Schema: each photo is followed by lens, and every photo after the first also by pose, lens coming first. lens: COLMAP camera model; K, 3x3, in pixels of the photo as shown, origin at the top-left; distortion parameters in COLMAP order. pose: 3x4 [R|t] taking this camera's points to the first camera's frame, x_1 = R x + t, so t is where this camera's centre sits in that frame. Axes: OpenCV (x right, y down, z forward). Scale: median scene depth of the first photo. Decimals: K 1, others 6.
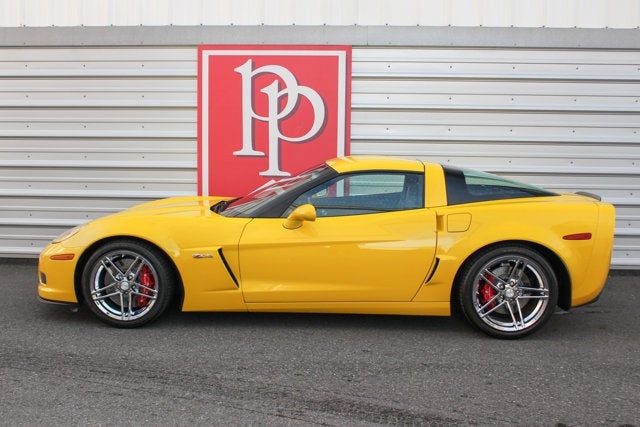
lens RADIAL K [[735.1, 0, 320.0], [0, 735.1, 213.5], [0, 0, 1]] dist [-0.092177, 0.046013]
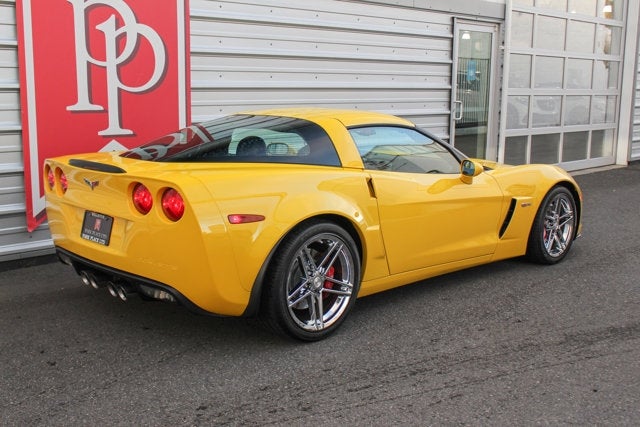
lens RADIAL K [[751.4, 0, 320.0], [0, 751.4, 213.5], [0, 0, 1]] dist [-0.077261, 0.043932]
pose [[0.668405, -0.131126, 0.732148, -0.530684], [0.075710, 0.991219, 0.108406, -0.038113], [-0.739934, -0.017028, 0.672464, 0.283703]]
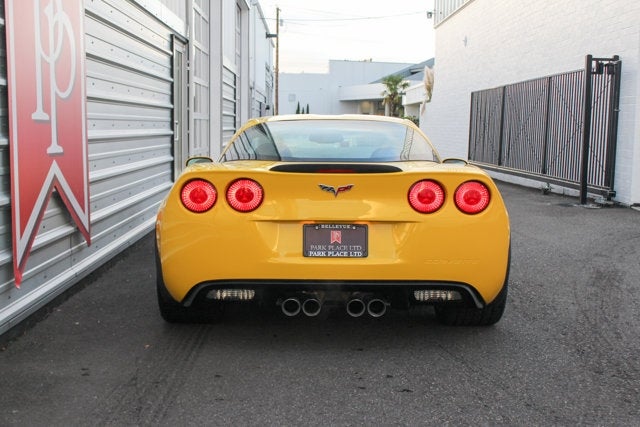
lens RADIAL K [[799.3, 0, 320.0], [0, 799.3, 213.5], [0, 0, 1]] dist [-0.037181, -0.016226]
pose [[-0.064013, -0.119586, 0.990758, -0.751526], [0.100678, 0.986955, 0.125631, -0.063933], [-0.992858, 0.107790, -0.051139, 0.830224]]
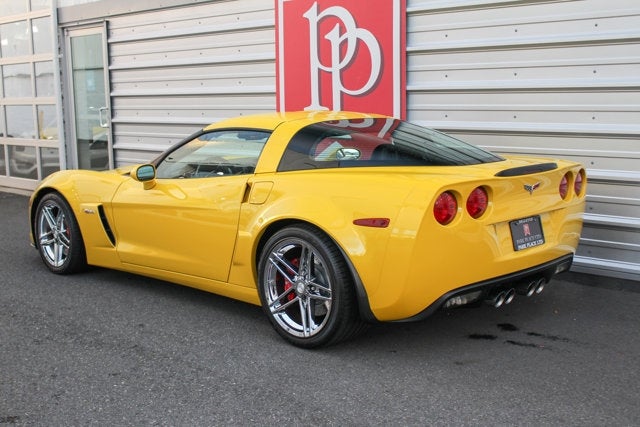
lens RADIAL K [[857.6, 0, 320.0], [0, 857.6, 213.5], [0, 0, 1]] dist [-0.039721, -0.016717]
pose [[0.737227, 0.072539, -0.671740, 0.616802], [-0.047502, 0.997324, 0.055565, -0.014326], [0.673973, -0.009055, 0.738700, 0.240324]]
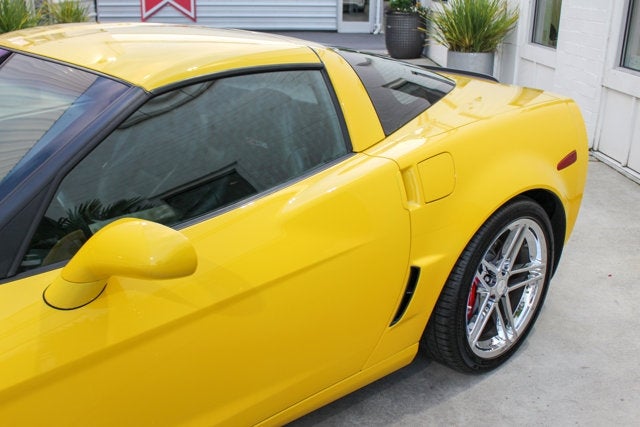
lens RADIAL K [[656.1, 0, 320.0], [0, 656.1, 213.5], [0, 0, 1]] dist [-0.071167, 0.019392]
pose [[0.711277, -0.240915, 0.660338, -0.088924], [0.071659, 0.959389, 0.272833, -0.057133], [-0.699250, -0.146741, 0.699655, 0.541201]]
